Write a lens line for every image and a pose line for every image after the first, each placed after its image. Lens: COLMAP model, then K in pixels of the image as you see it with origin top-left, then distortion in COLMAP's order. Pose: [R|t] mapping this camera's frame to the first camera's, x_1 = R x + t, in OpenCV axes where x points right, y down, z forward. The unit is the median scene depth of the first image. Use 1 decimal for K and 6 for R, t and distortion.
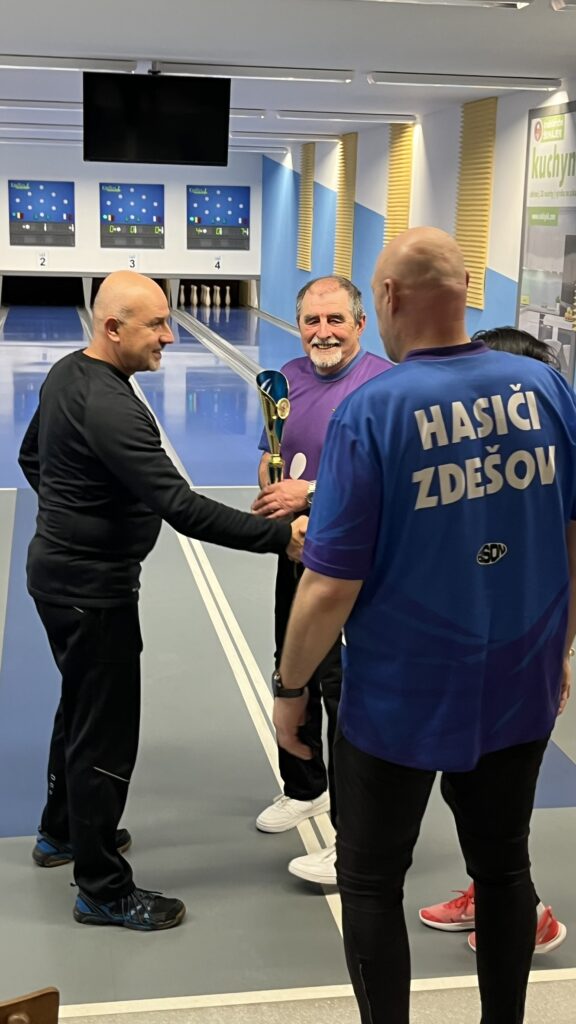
lens RADIAL K [[1342.5, 0, 279.4], [0, 1342.5, 523.5], [0, 0, 1]] dist [0.052847, 0.000000]
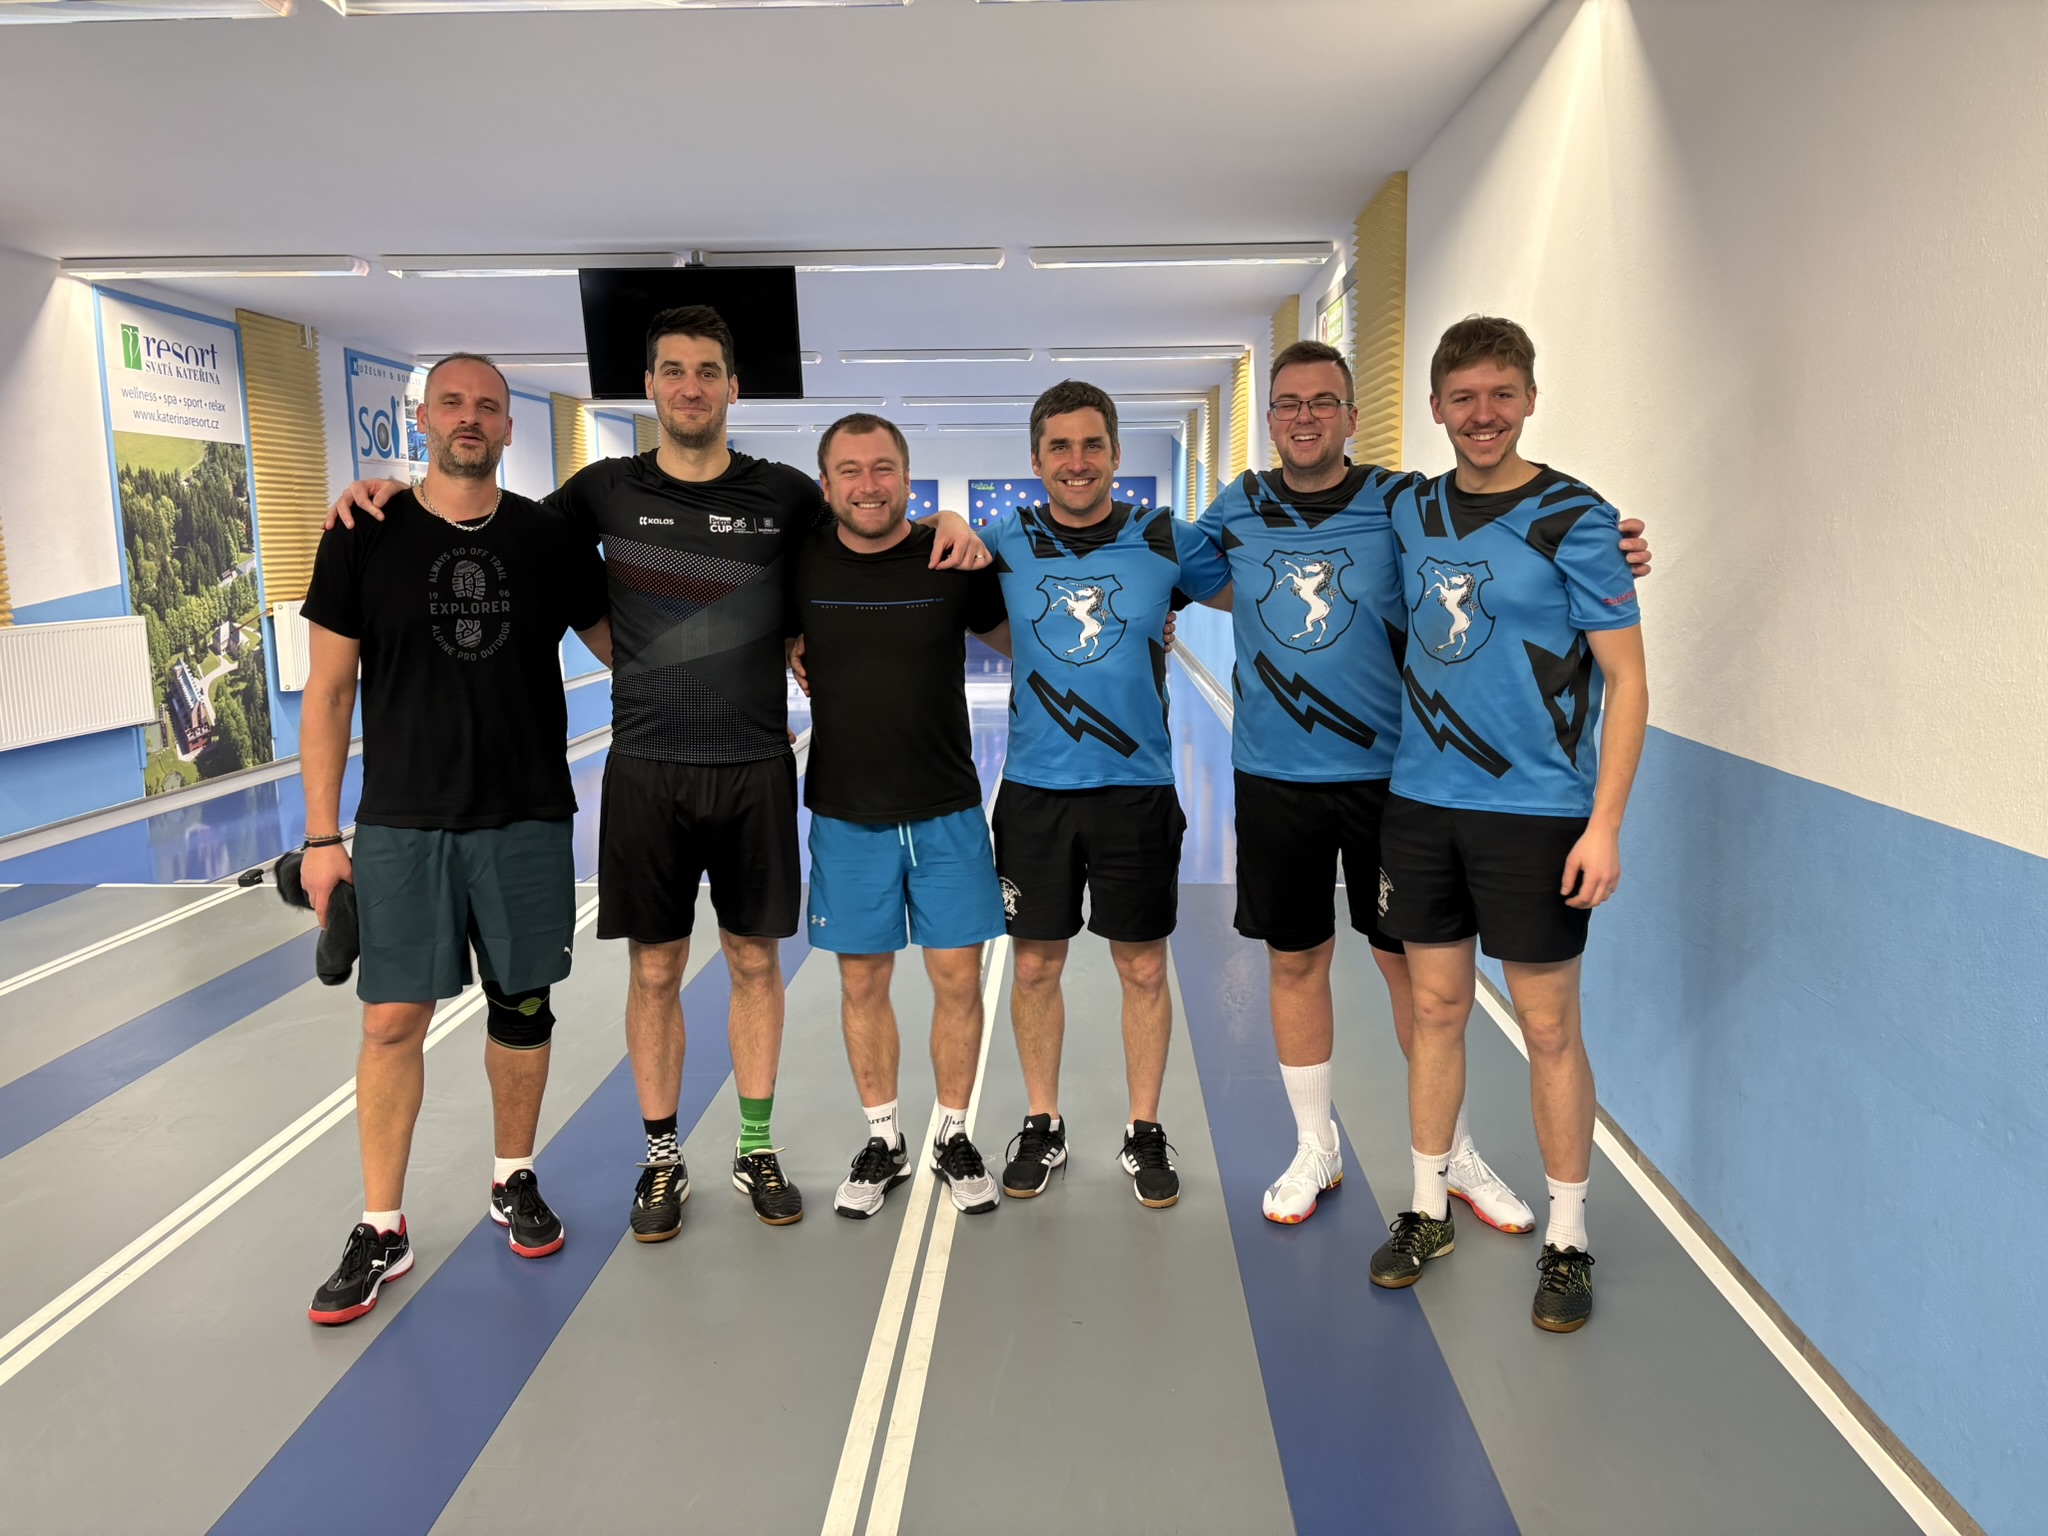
lens RADIAL K [[1530.2, 0, 1020.4], [0, 1530.2, 785.8], [0, 0, 1]] dist [0.033846, 0.001344]
pose [[0.977577, 0.000685, -0.210578, 0.140922], [-0.014278, 0.997909, -0.063036, -0.017128], [0.210095, 0.064630, 0.975543, 0.182859]]
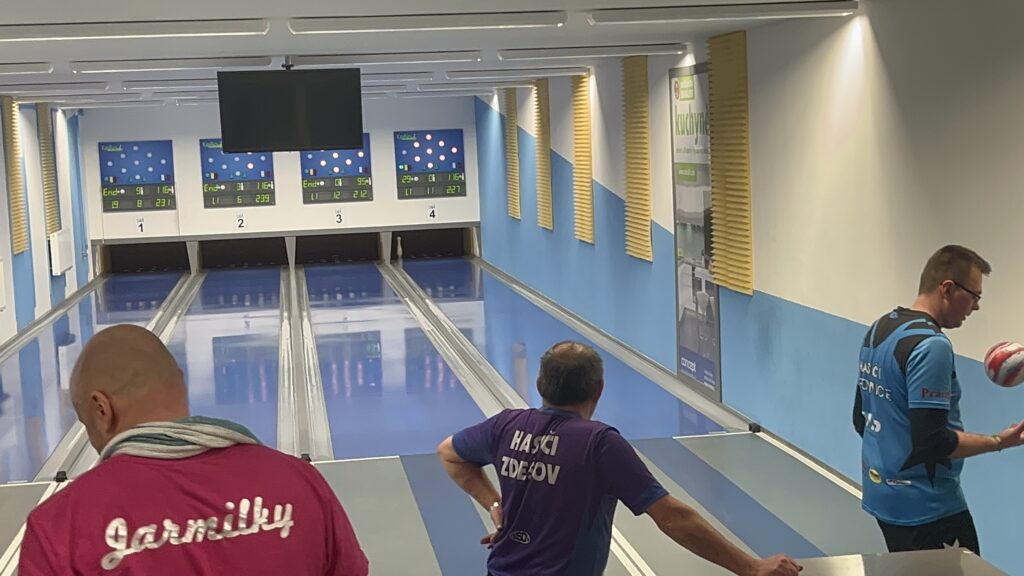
lens RADIAL K [[1619.8, 0, 553.4], [0, 1619.8, 309.1], [0, 0, 1]] dist [0.048452, 0.000000]
pose [[0.997973, -0.062668, -0.011070, 0.070199], [0.060985, 0.991495, -0.114973, 0.005600], [0.018181, 0.114065, 0.993307, -0.135730]]
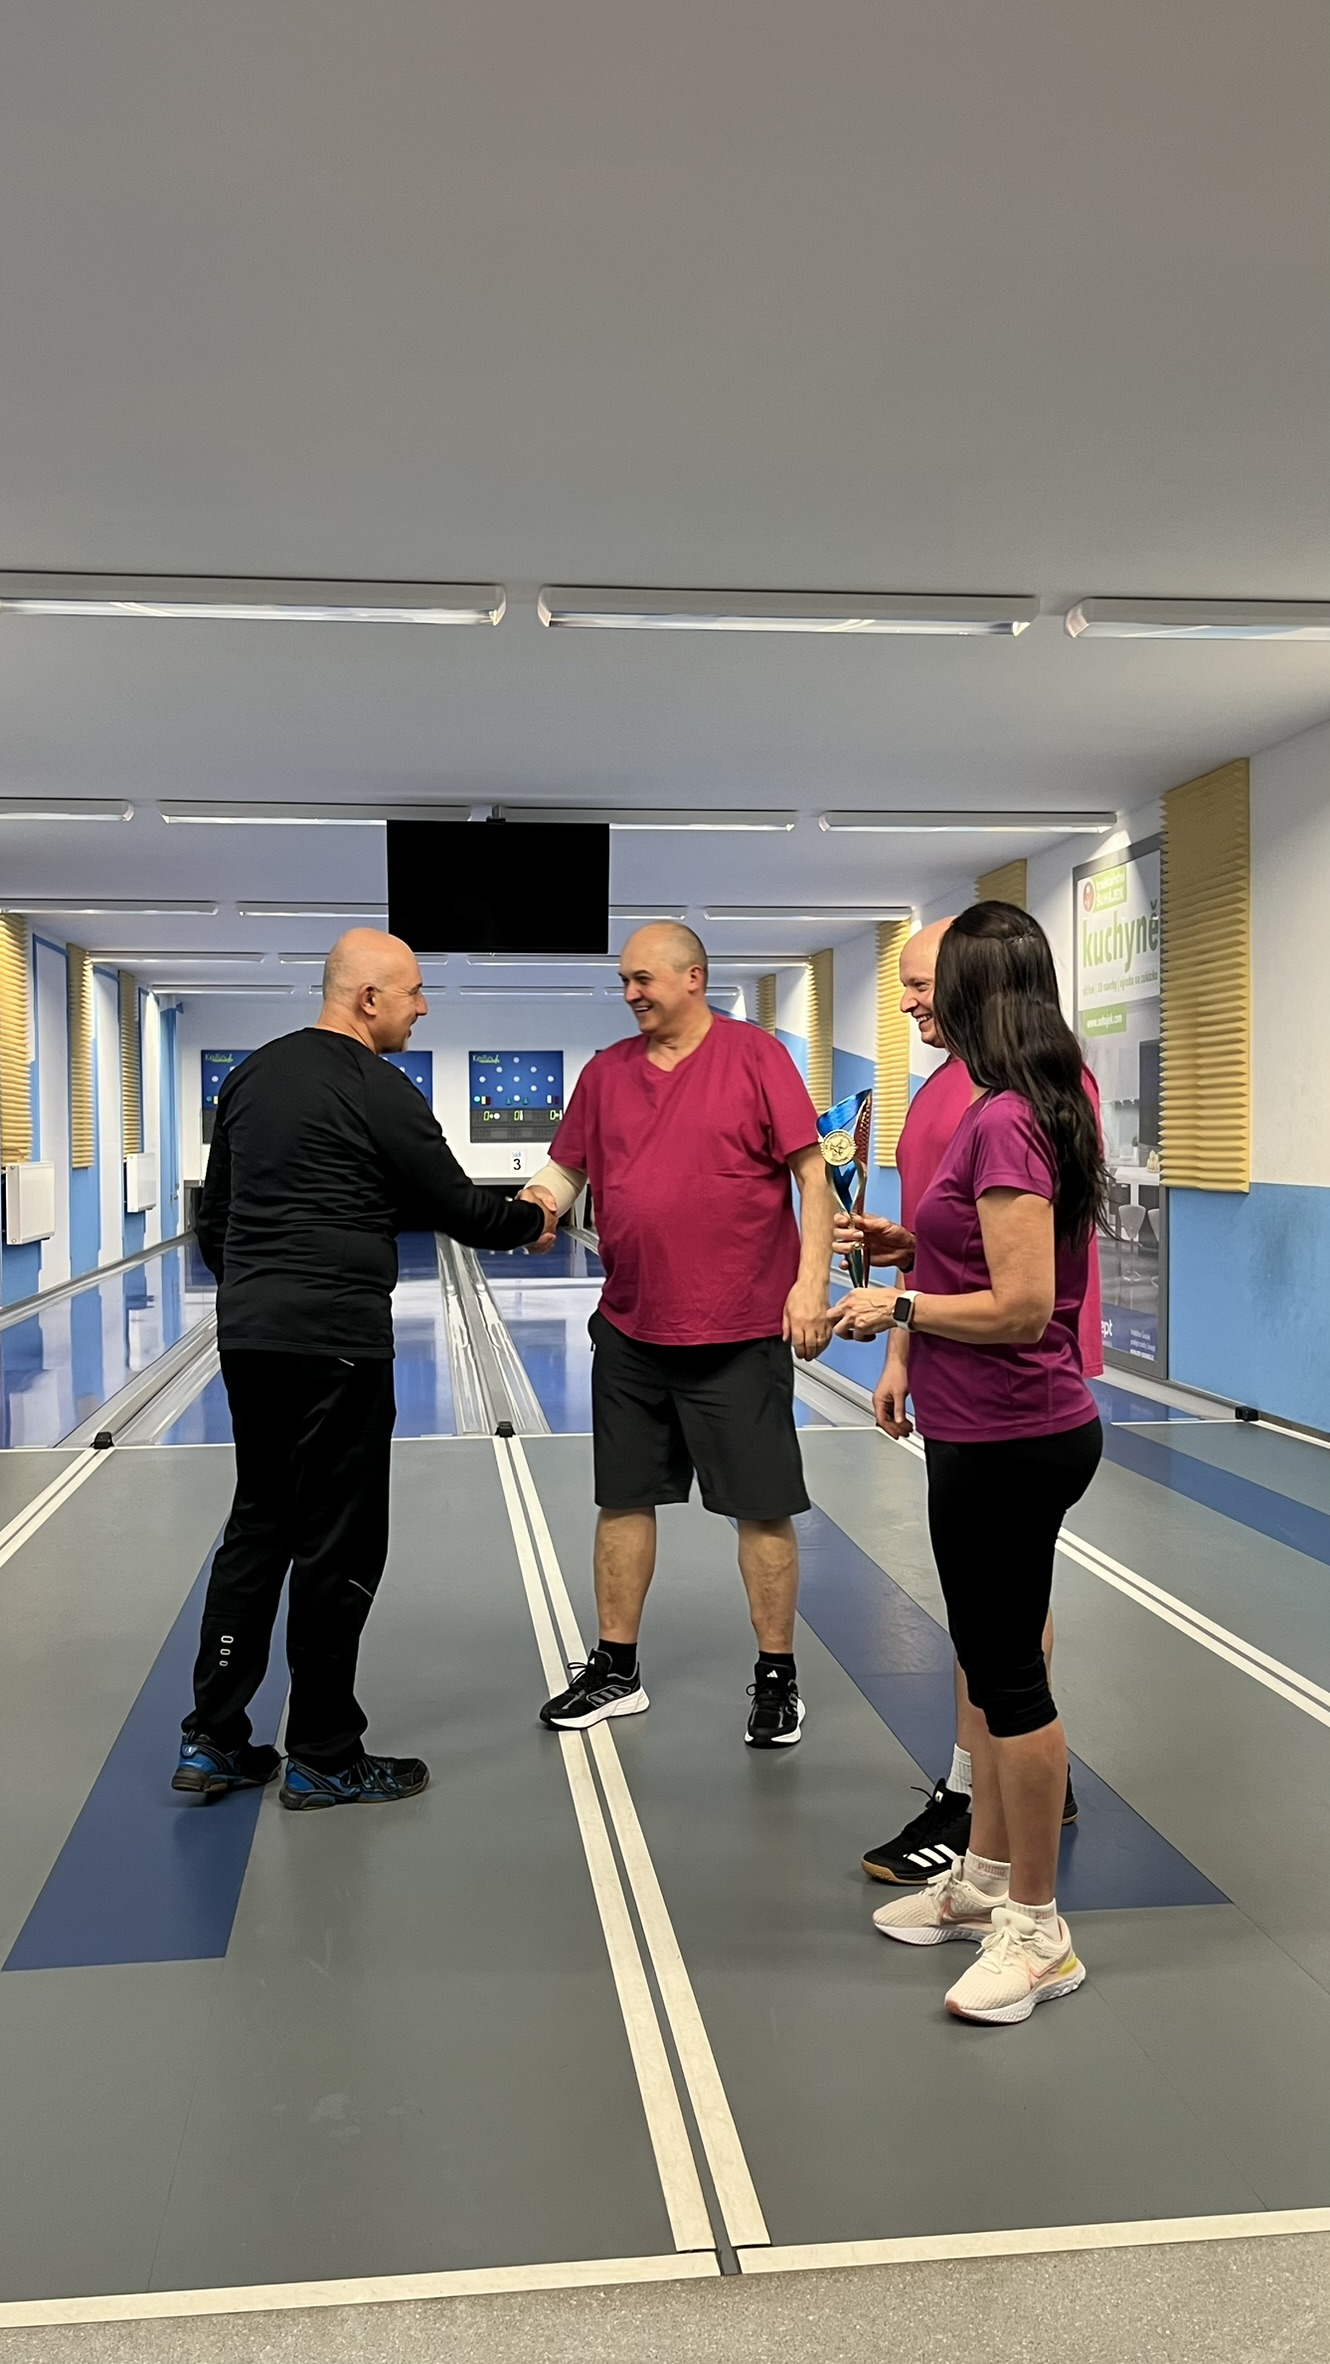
lens RADIAL K [[1979.6, 0, 652.2], [0, 1979.6, 1195.8], [0, 0, 1]] dist [0.082948, -0.097401]
pose [[0.998041, -0.029758, -0.055034, 0.020286], [0.018682, 0.981258, -0.191789, 0.022606], [0.059710, 0.190385, 0.979892, 0.048777]]
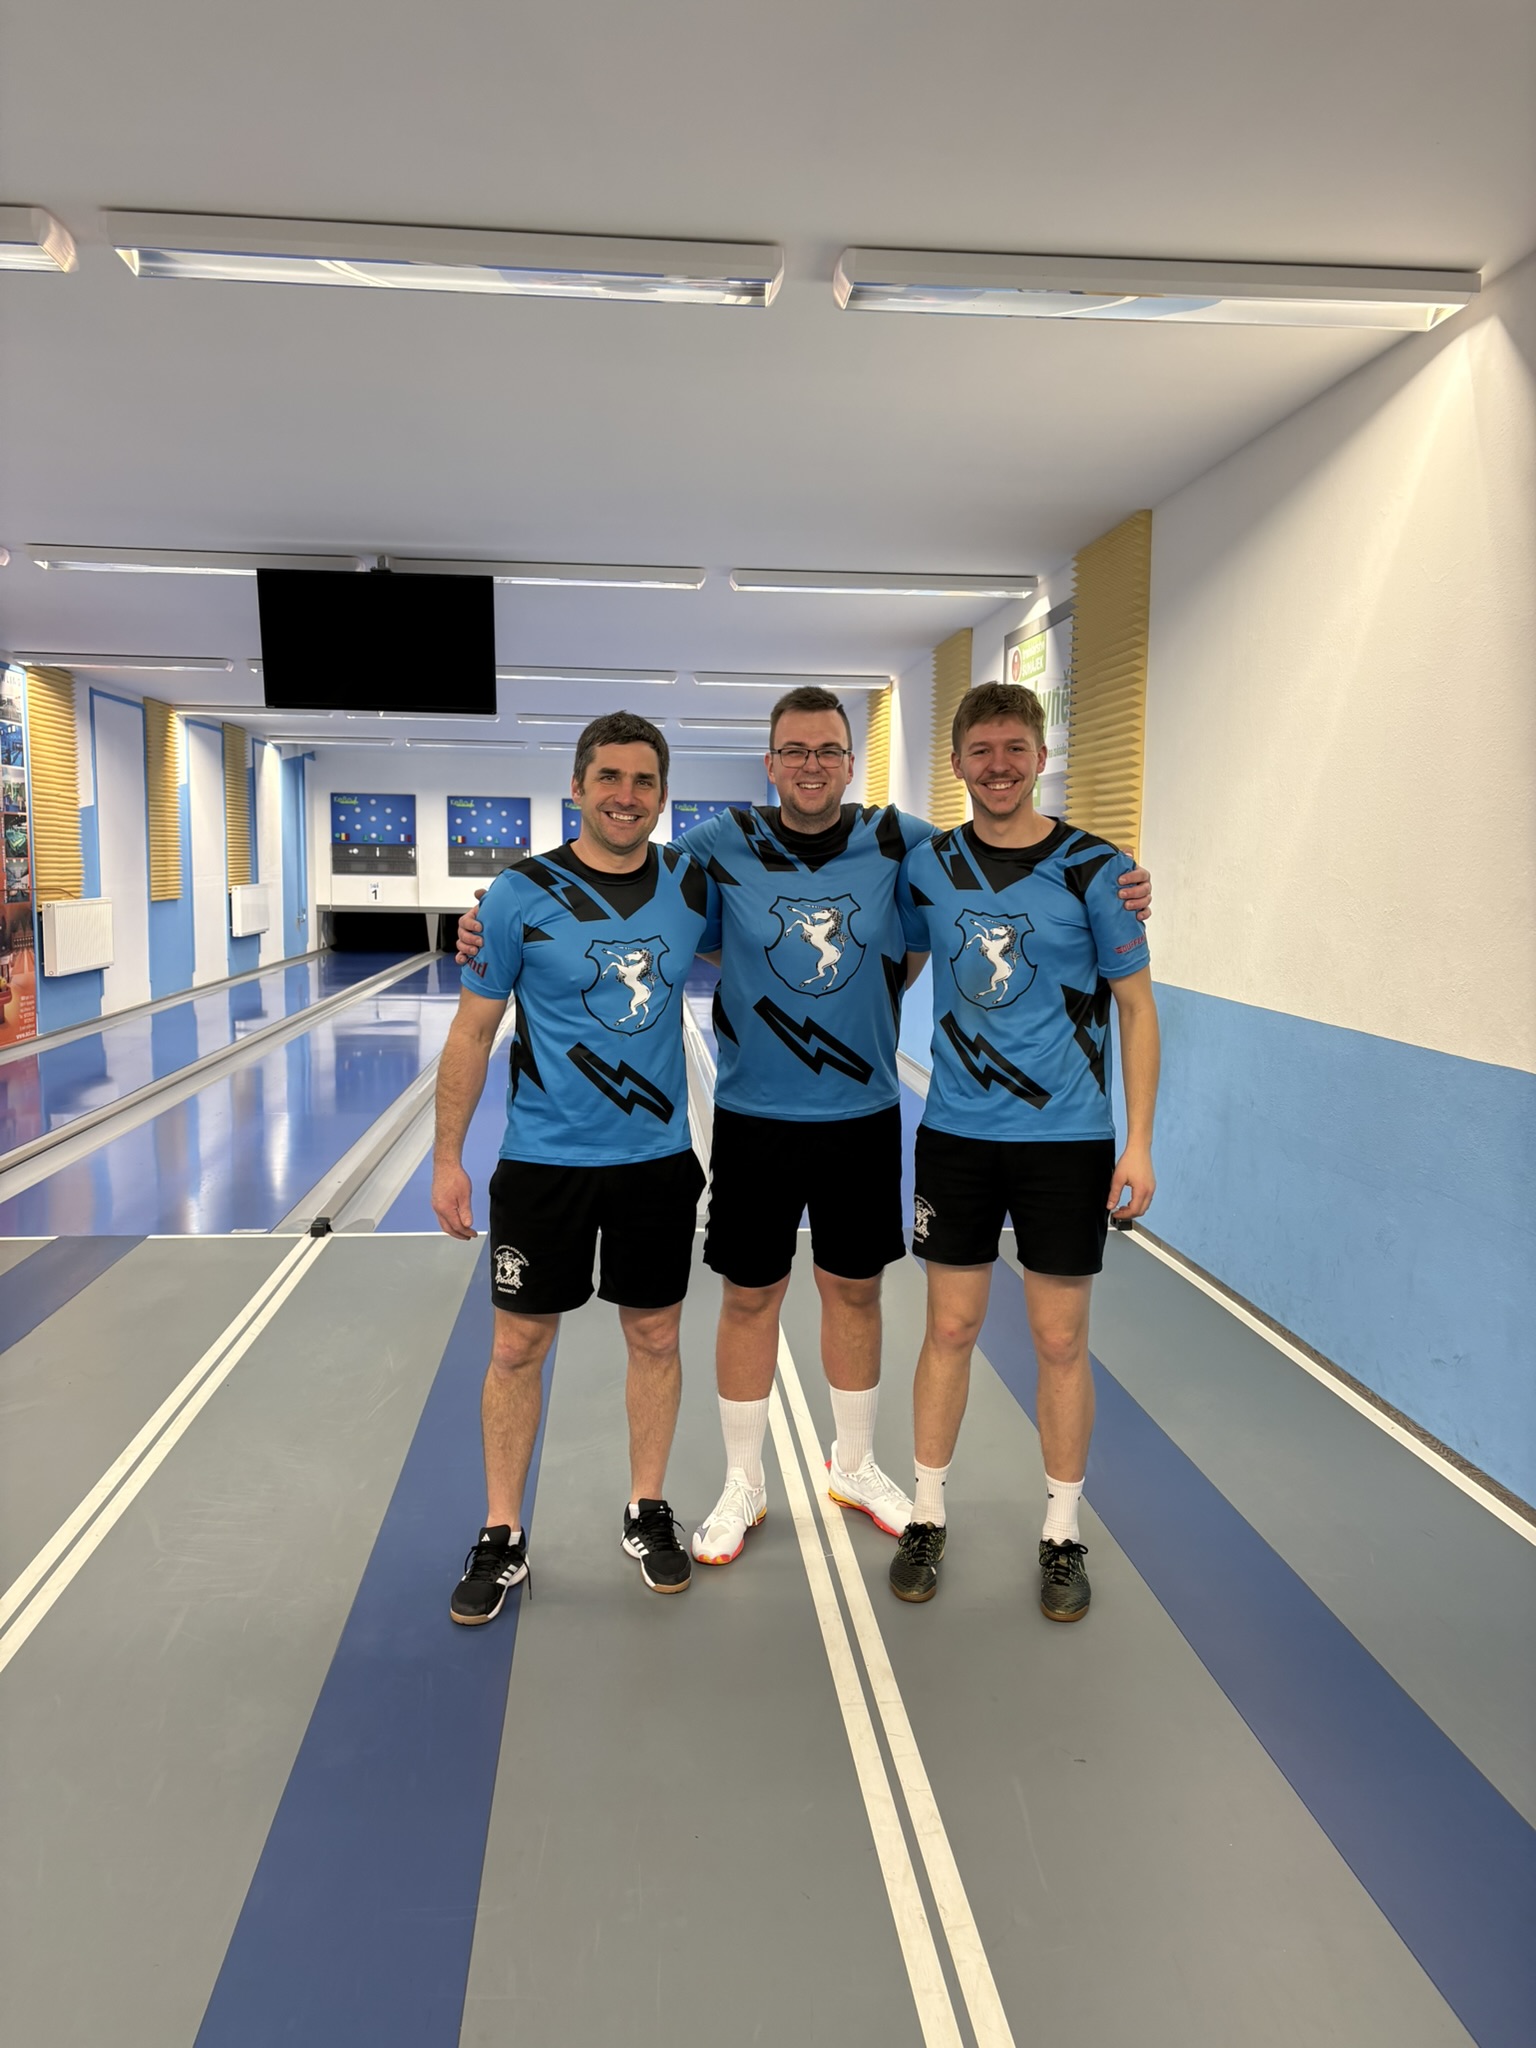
lens RADIAL K [[1530.2, 0, 753.5], [0, 1530.2, 1039.4], [0, 0, 1]] dist [0.033846, 0.001344]
pose [[0.996230, -0.001647, -0.086736, 0.089563], [-0.007595, 0.994324, -0.106118, -0.023602], [0.086419, 0.106377, 0.990563, 0.194899]]
